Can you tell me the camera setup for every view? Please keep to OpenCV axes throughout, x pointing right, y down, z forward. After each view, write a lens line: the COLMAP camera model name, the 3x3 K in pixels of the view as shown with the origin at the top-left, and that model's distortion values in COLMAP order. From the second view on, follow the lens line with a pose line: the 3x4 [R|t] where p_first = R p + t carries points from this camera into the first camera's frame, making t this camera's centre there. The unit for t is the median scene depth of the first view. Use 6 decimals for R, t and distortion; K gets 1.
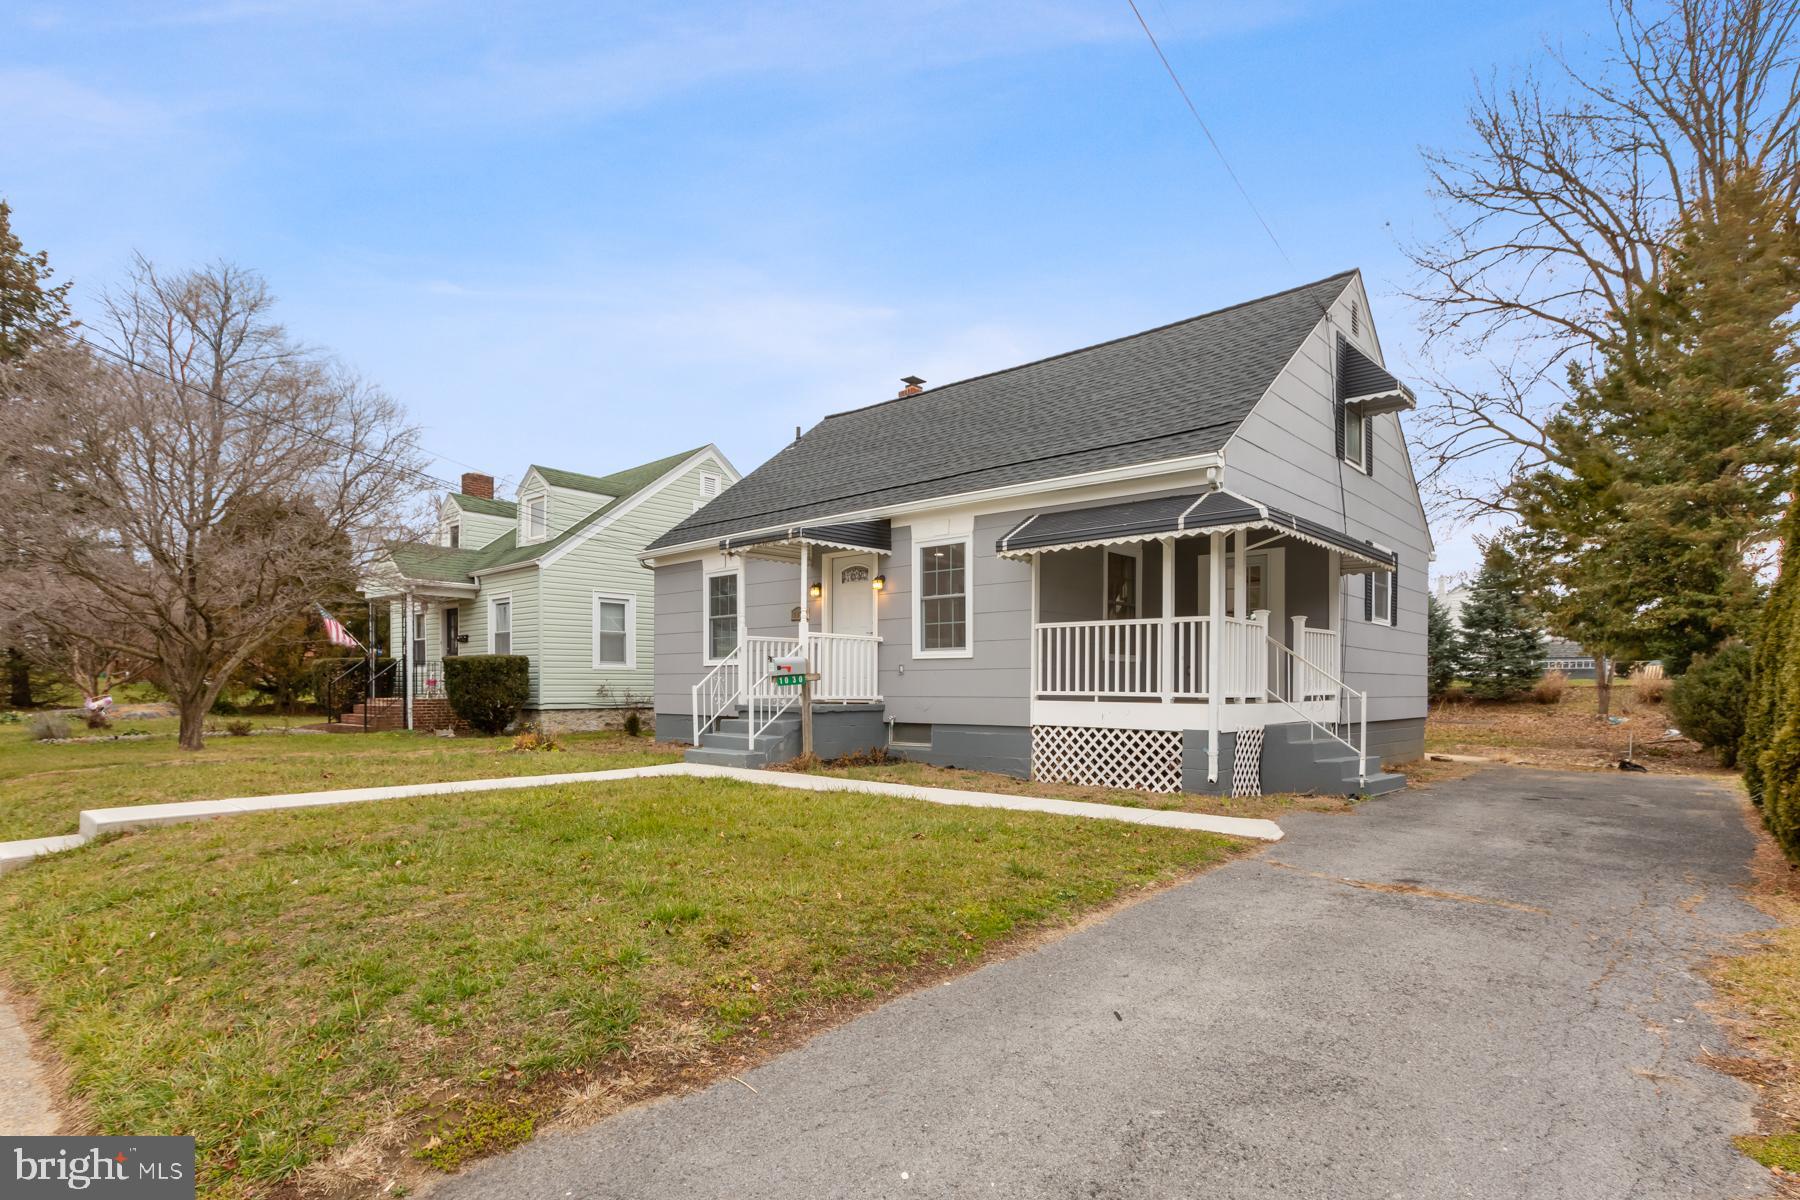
lens RADIAL K [[915.5, 0, 900.5], [0, 915.5, 679.2], [0, 0, 1]] dist [0.002002, -0.000171]
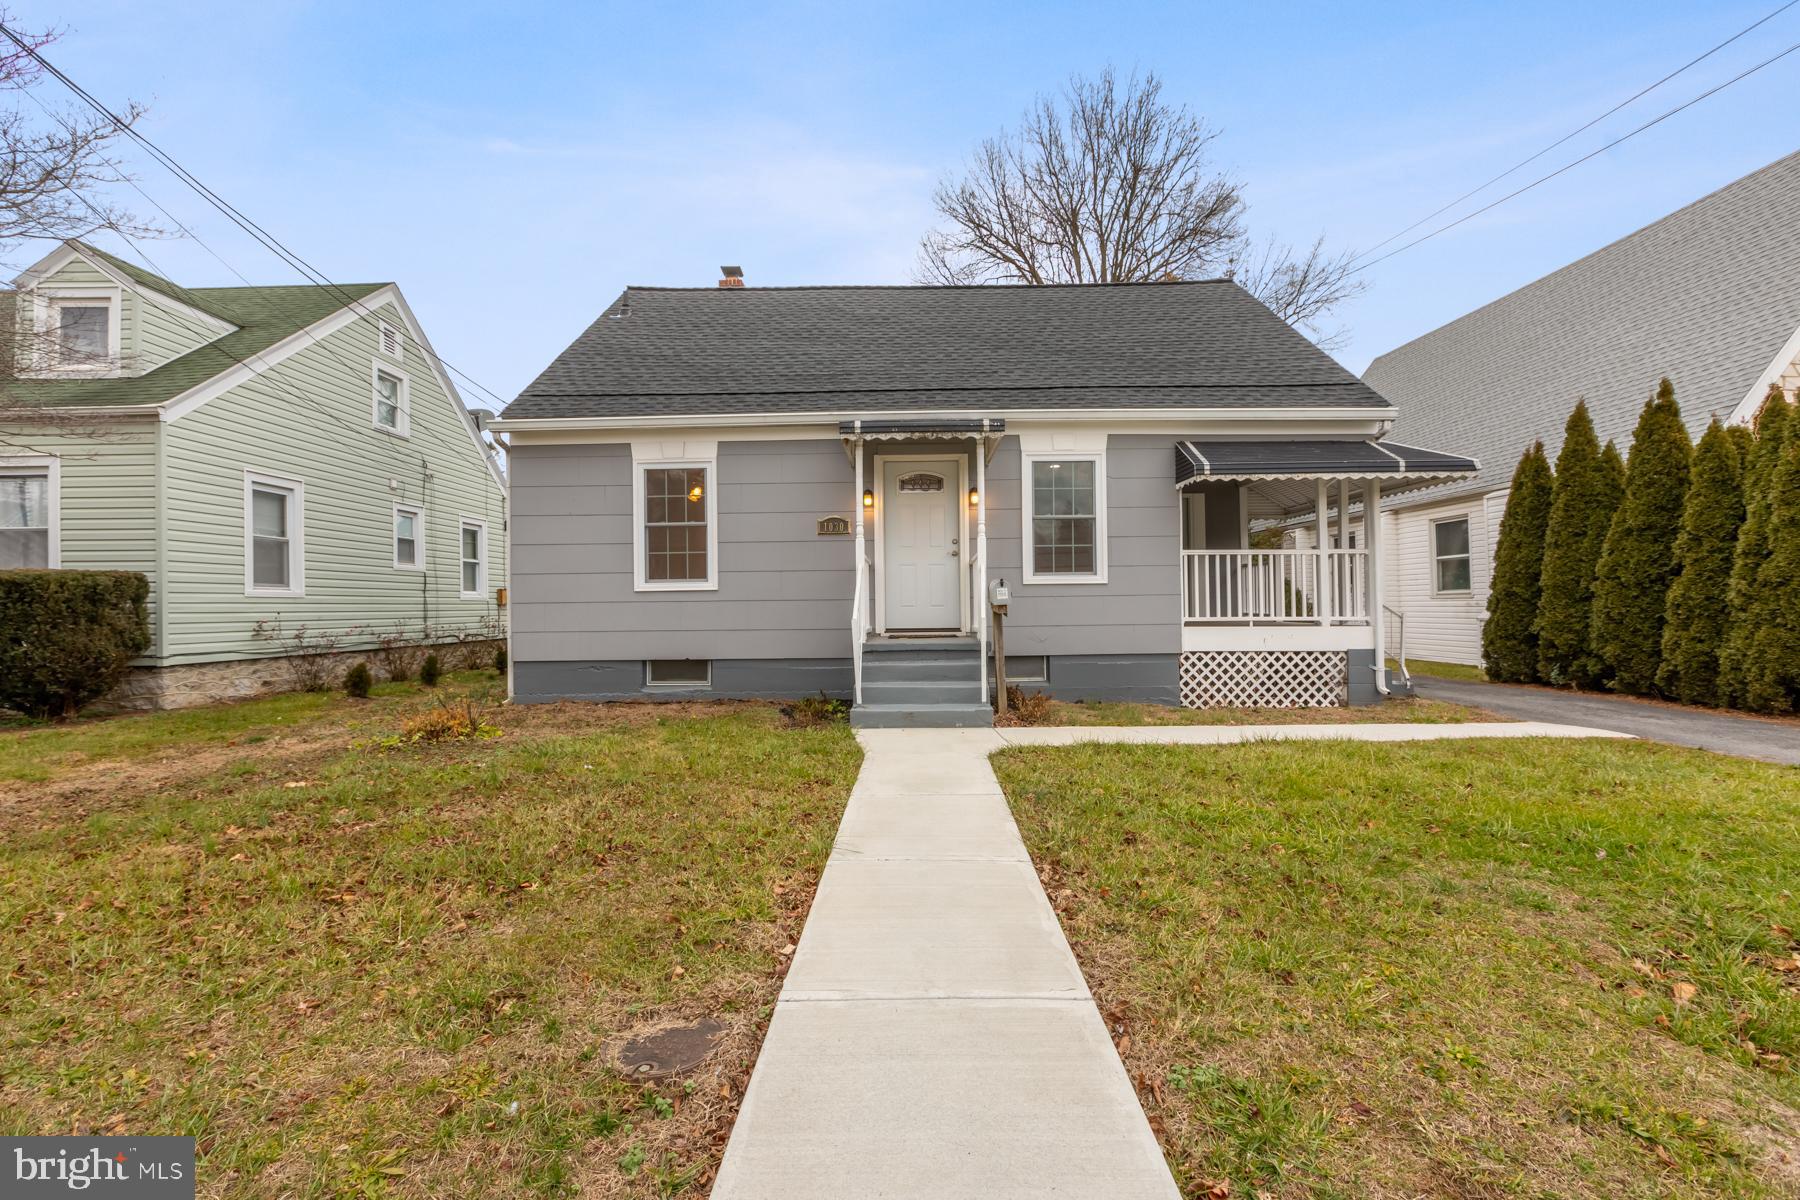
lens RADIAL K [[794.4, 0, 901.8], [0, 794.4, 597.6], [0, 0, 1]] dist [0.001068, -0.000620]
pose [[0.749660, -0.001765, 0.661821, -0.609652], [0.007783, 0.999951, -0.006149, -0.005448], [-0.661778, 0.009761, 0.749637, 0.512922]]
